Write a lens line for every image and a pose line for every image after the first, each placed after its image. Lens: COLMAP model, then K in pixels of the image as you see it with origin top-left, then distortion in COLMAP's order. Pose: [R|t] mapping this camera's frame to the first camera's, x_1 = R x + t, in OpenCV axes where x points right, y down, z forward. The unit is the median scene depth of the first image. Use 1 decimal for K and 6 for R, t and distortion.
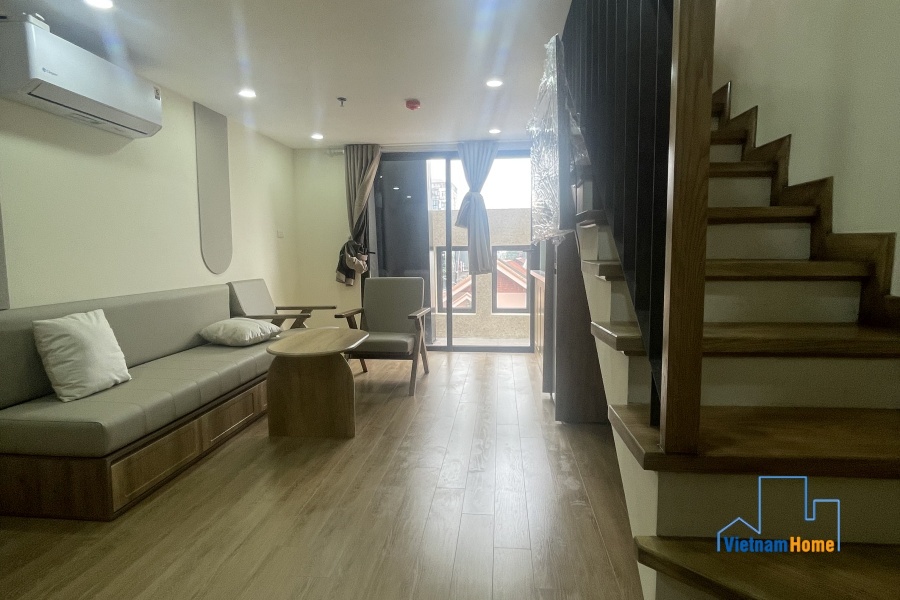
lens RADIAL K [[492.3, 0, 455.5], [0, 492.3, 296.1], [0, 0, 1]] dist [-0.000517, -0.002928]
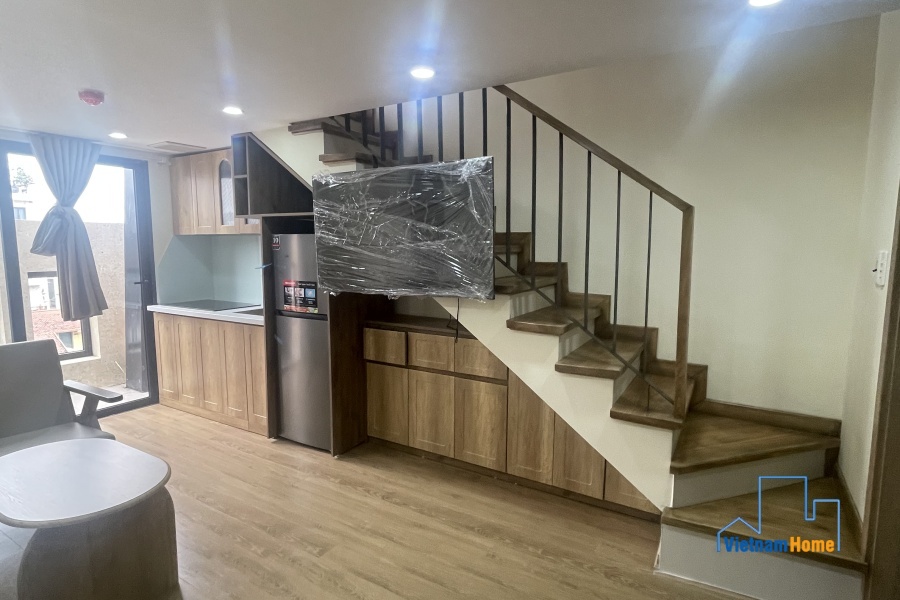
lens RADIAL K [[492.3, 0, 464.1], [0, 492.3, 293.0], [0, 0, 1]] dist [-0.000517, -0.002928]
pose [[0.435702, -0.084825, 0.896085, -0.361077], [0.073867, 0.995561, 0.058325, -0.083951], [-0.897055, 0.040778, 0.440033, 0.164359]]
